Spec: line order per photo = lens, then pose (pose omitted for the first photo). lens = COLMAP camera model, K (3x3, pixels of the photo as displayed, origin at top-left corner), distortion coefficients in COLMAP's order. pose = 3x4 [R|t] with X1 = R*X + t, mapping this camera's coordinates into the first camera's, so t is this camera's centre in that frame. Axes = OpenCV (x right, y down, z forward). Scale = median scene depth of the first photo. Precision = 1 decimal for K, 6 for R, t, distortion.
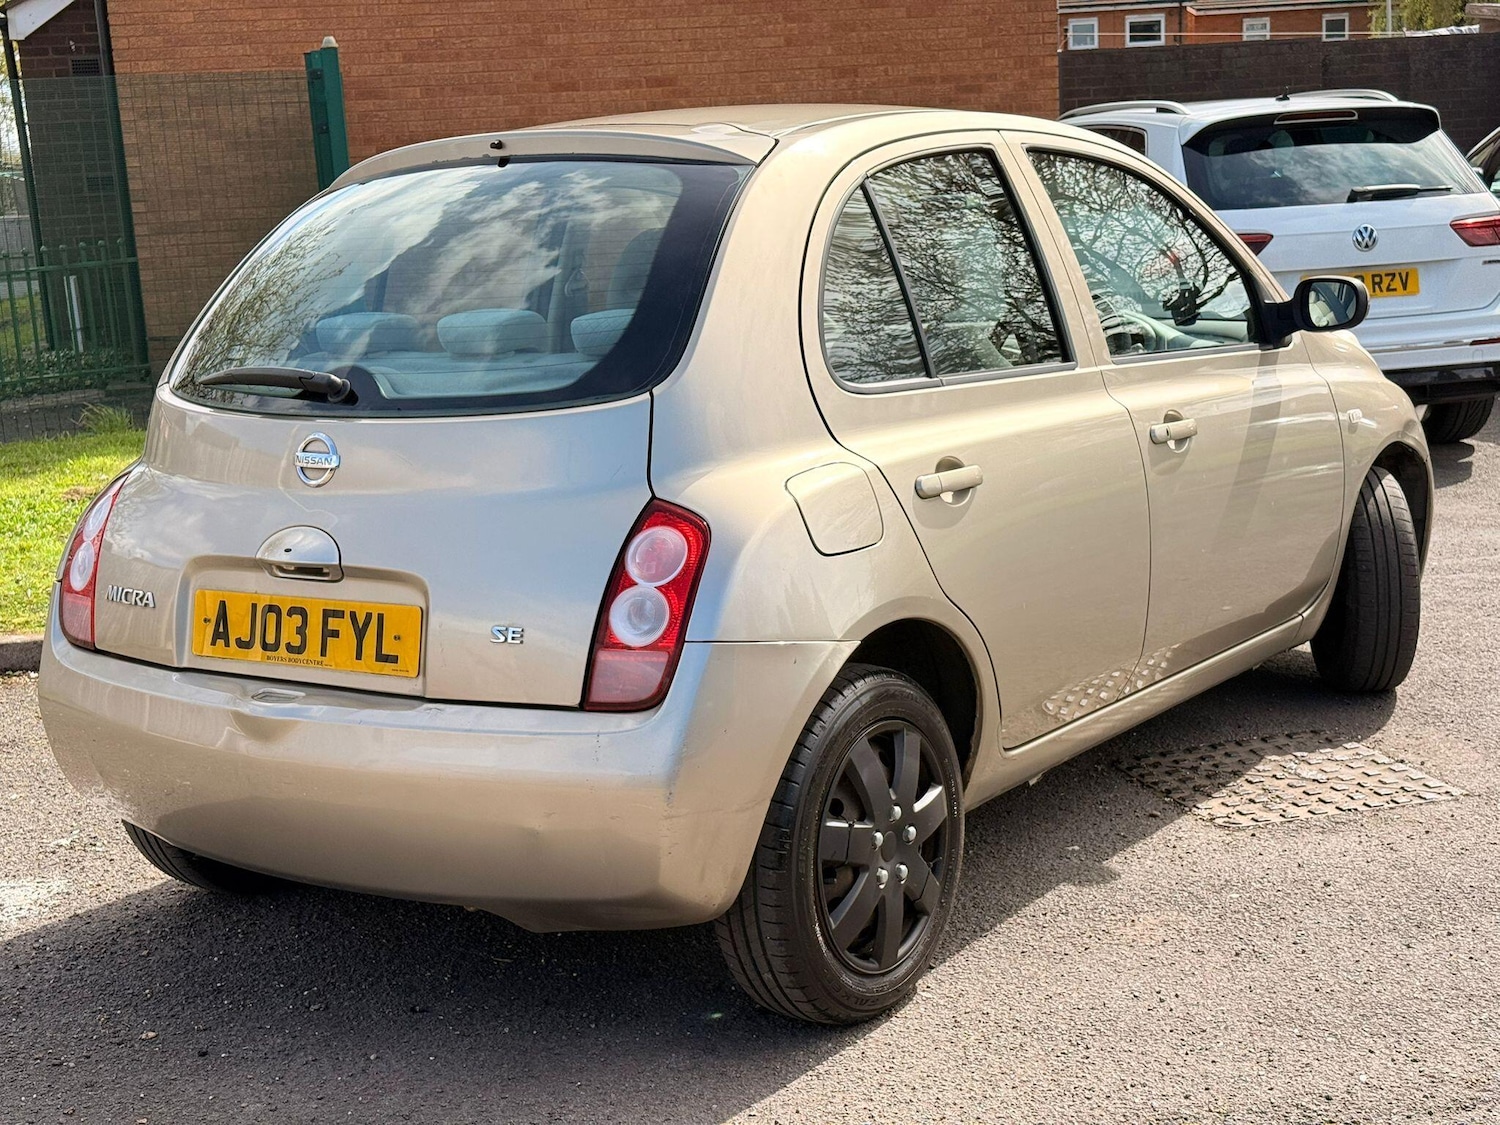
lens RADIAL K [[2084.5, 0, 754.4], [0, 2084.5, 572.5], [0, 0, 1]] dist [0.115163, 0.000000]
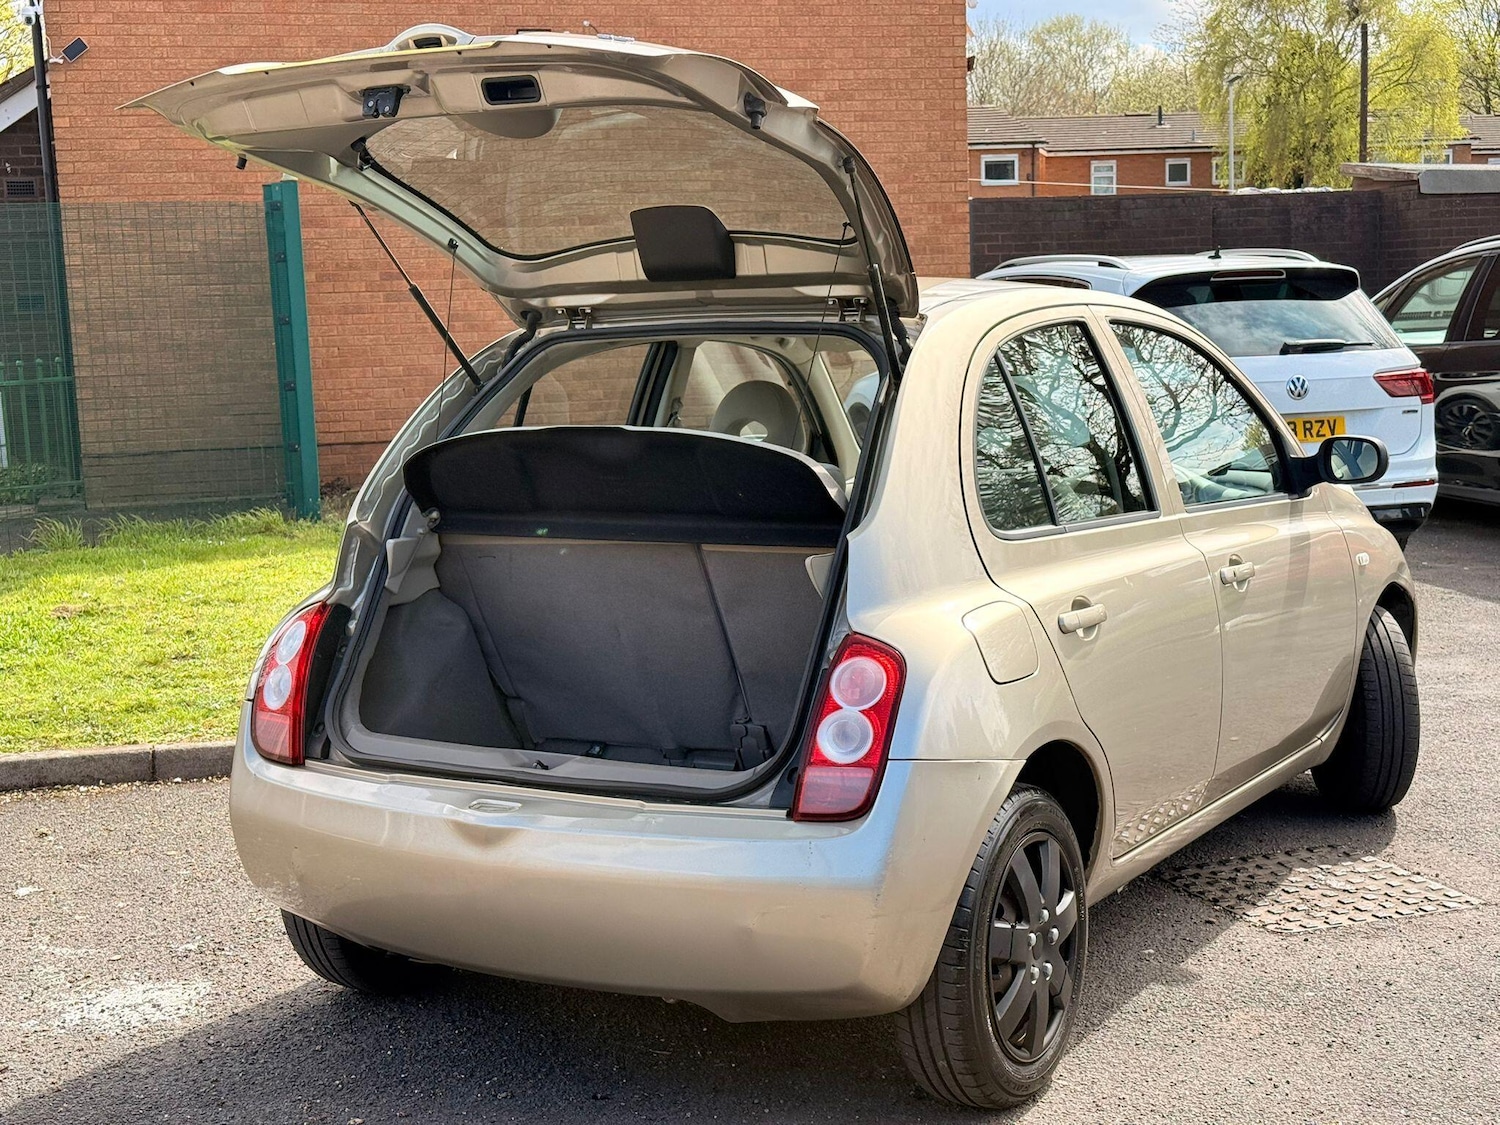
lens RADIAL K [[2084.5, 0, 748.8], [0, 2084.5, 558.8], [0, 0, 1]] dist [0.115163, 0.000000]
pose [[0.997296, 0.012747, 0.072372, -0.141852], [-0.008238, 0.998026, -0.062265, -0.003383], [-0.073023, 0.061501, 0.995432, -0.095634]]
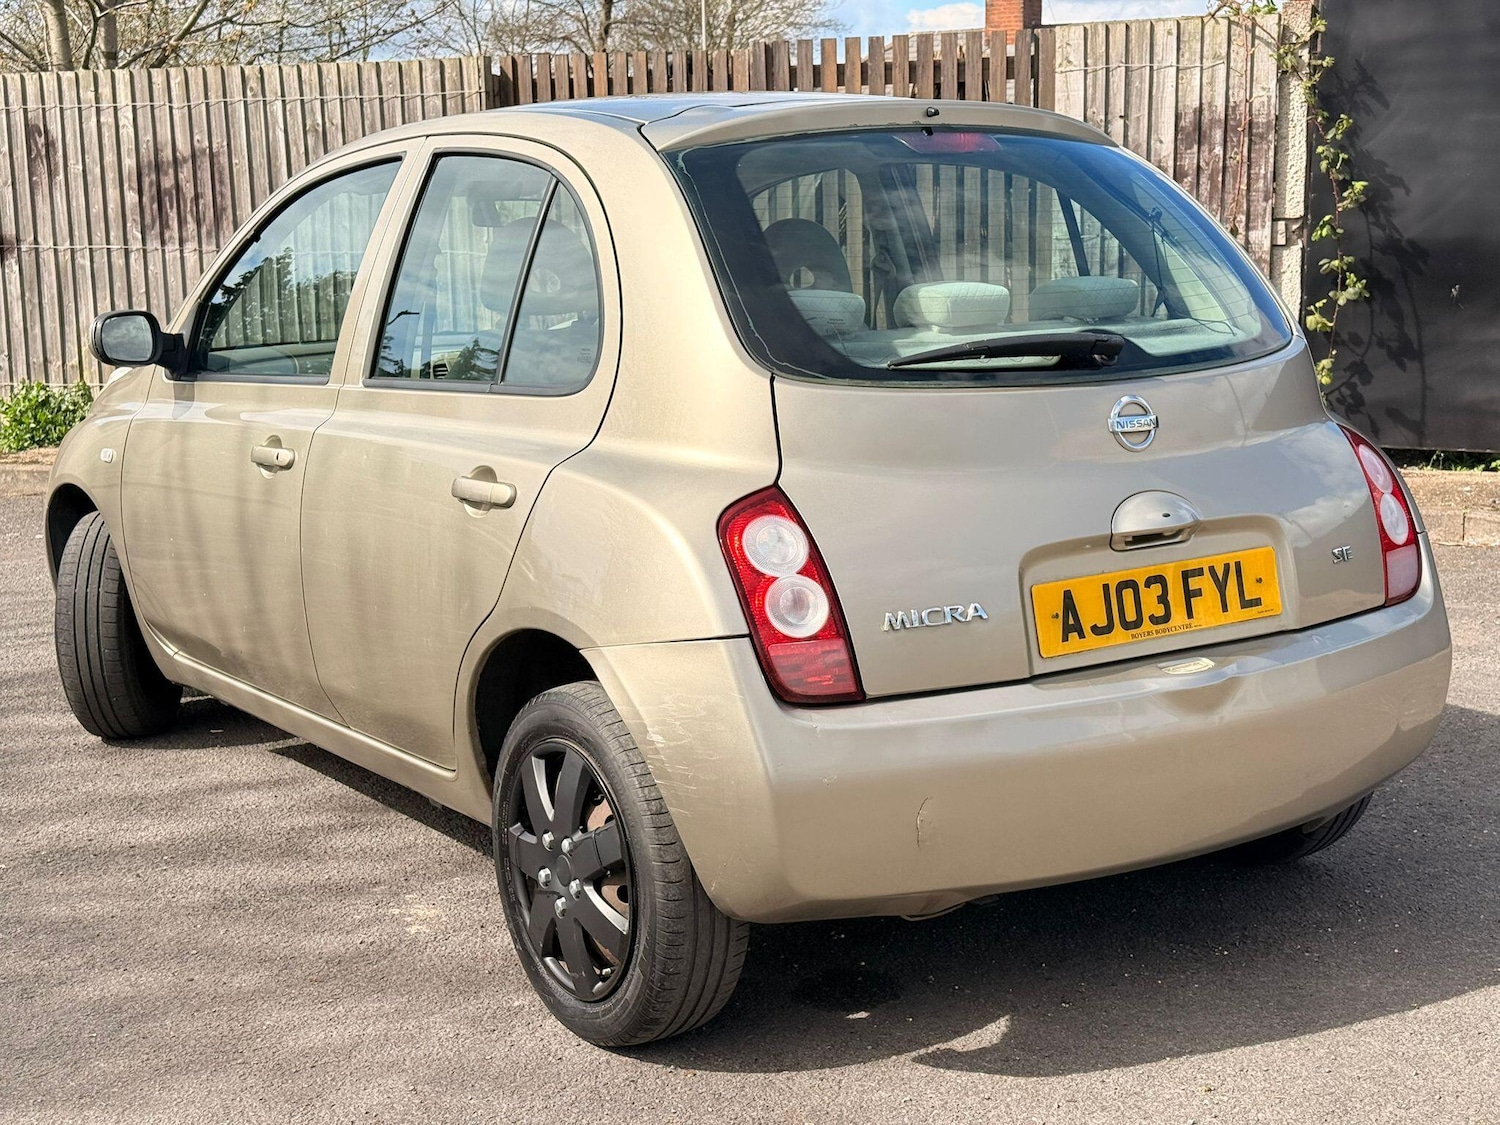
lens RADIAL K [[2084.5, 0, 747.8], [0, 2084.5, 568.3], [0, 0, 1]] dist [0.115163, 0.000000]
pose [[0.360580, -0.115137, 0.925595, -0.959942], [0.163892, 0.984733, 0.058647, -0.060294], [-0.918216, 0.130551, 0.373946, 0.665287]]
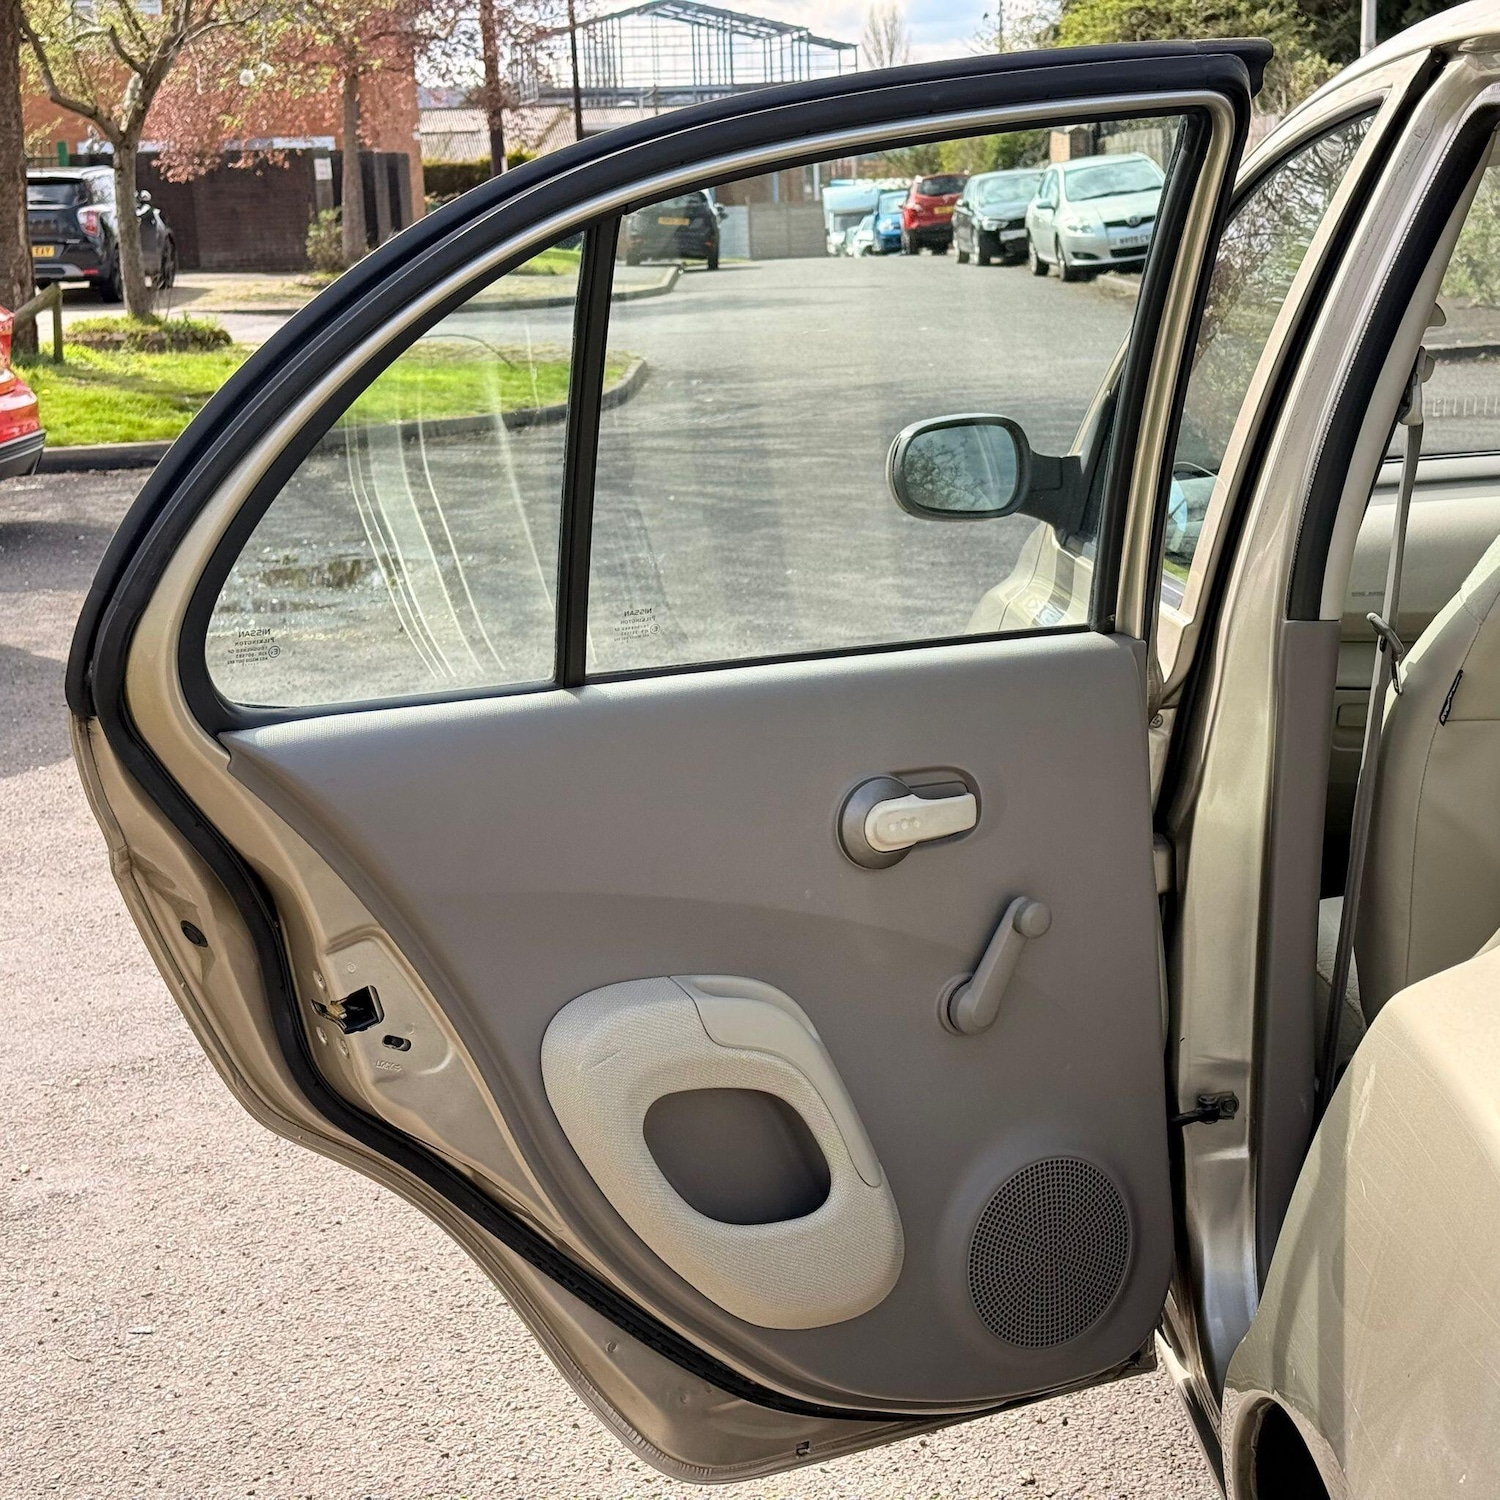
lens RADIAL K [[2763.3, 0, 747.0], [0, 2763.3, 784.7], [0, 0, 1]] dist [0.145240, 0.000000]
pose [[0.816277, -0.099429, 0.569039, -0.532804], [0.097928, 0.994636, 0.033318, -0.111944], [-0.569300, 0.028528, 0.821635, 0.765541]]
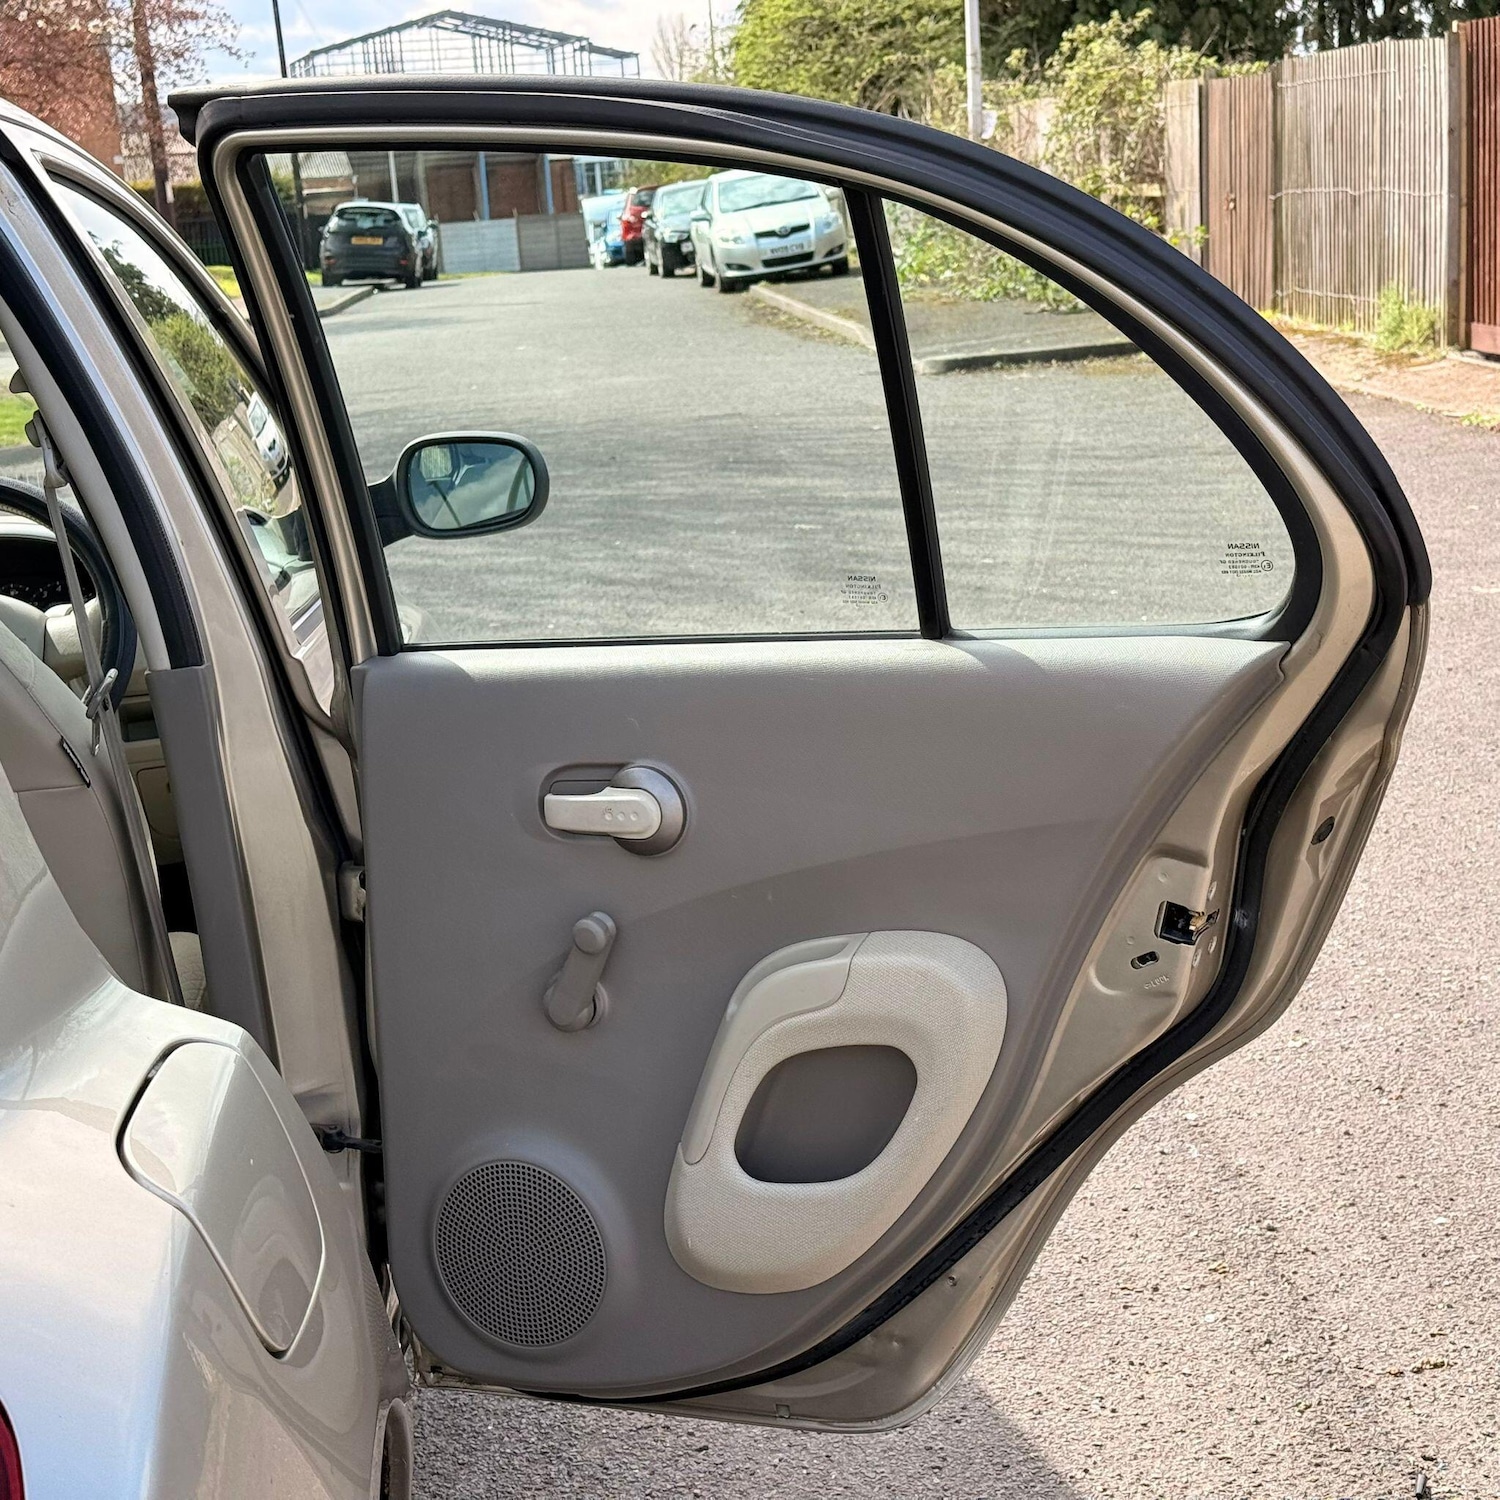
lens RADIAL K [[2763.3, 0, 759.6], [0, 2763.3, 787.4], [0, 0, 1]] dist [0.145240, 0.000000]
pose [[0.773596, -0.134589, 0.619221, -0.123559], [0.140618, 0.989282, 0.039348, -0.079122], [-0.617880, 0.056635, 0.784230, 0.474775]]
